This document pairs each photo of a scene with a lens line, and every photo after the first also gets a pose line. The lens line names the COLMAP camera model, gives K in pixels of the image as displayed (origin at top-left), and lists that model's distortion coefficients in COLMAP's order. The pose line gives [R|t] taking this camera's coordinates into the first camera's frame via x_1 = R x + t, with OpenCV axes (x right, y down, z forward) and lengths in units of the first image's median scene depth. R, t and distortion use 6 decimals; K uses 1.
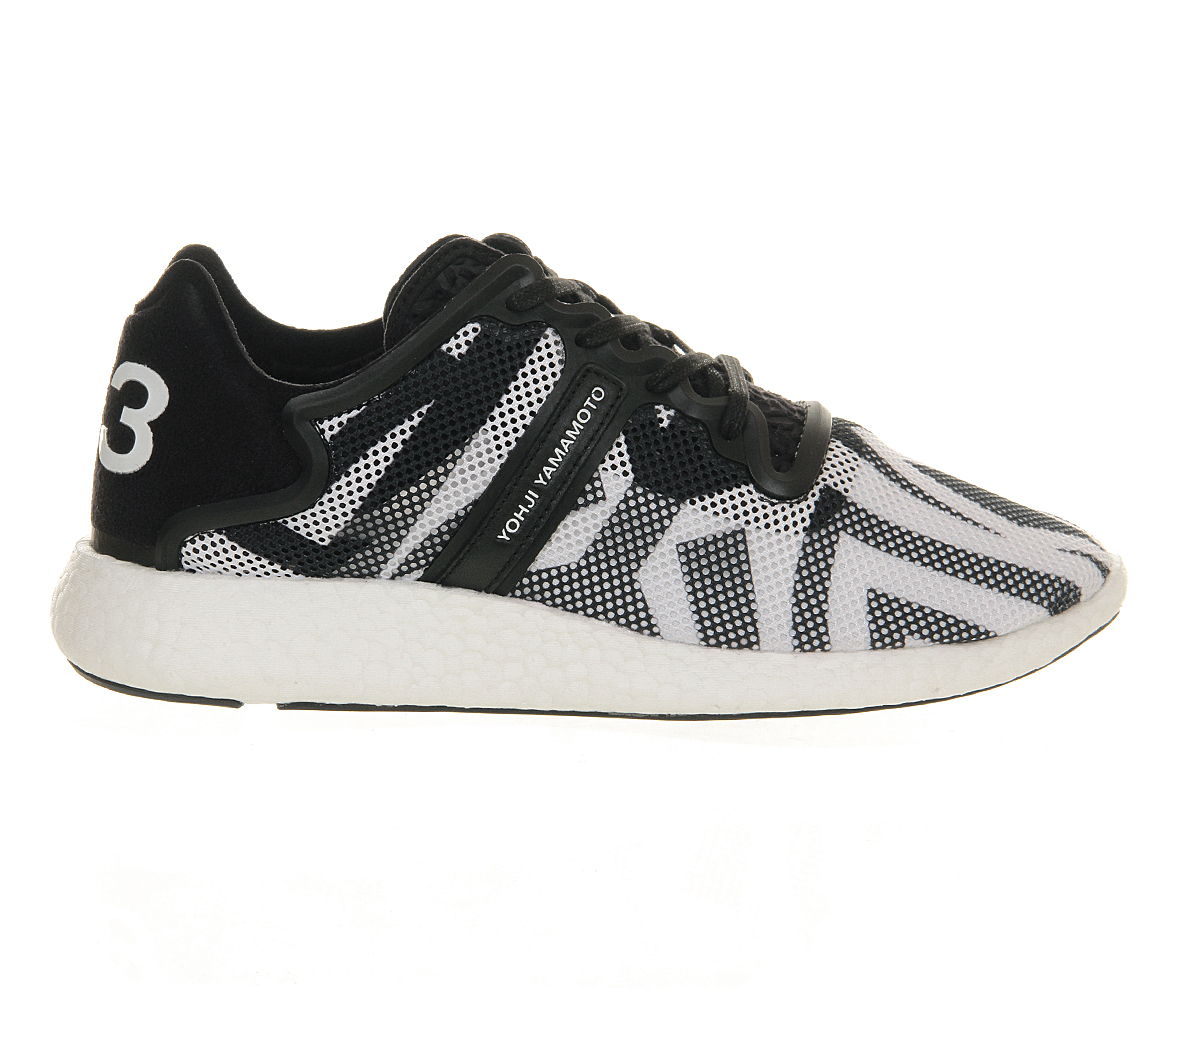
lens RADIAL K [[4285.6, 0, 600.0], [0, 4285.6, 525.4], [0, 0, 1]] dist [0.033659, 0.000000]
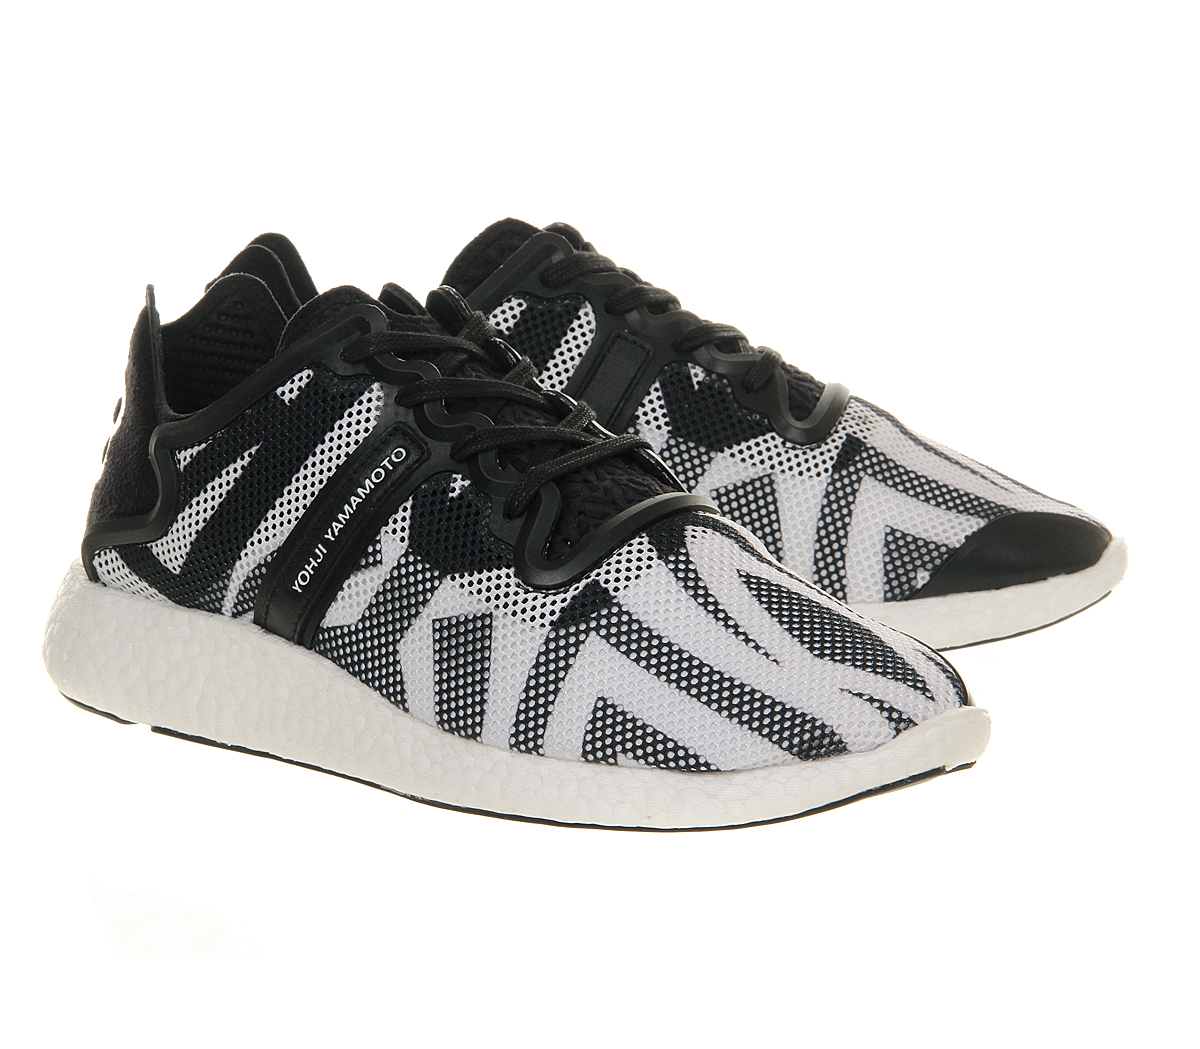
lens RADIAL K [[4285.6, 0, 600.1], [0, 4285.6, 523.4], [0, 0, 1]] dist [0.033659, 0.000000]
pose [[0.743857, 0.116489, -0.658109, 0.669491], [-0.130471, 0.991058, 0.027953, -0.048239], [0.655481, 0.065071, 0.752403, 0.306071]]
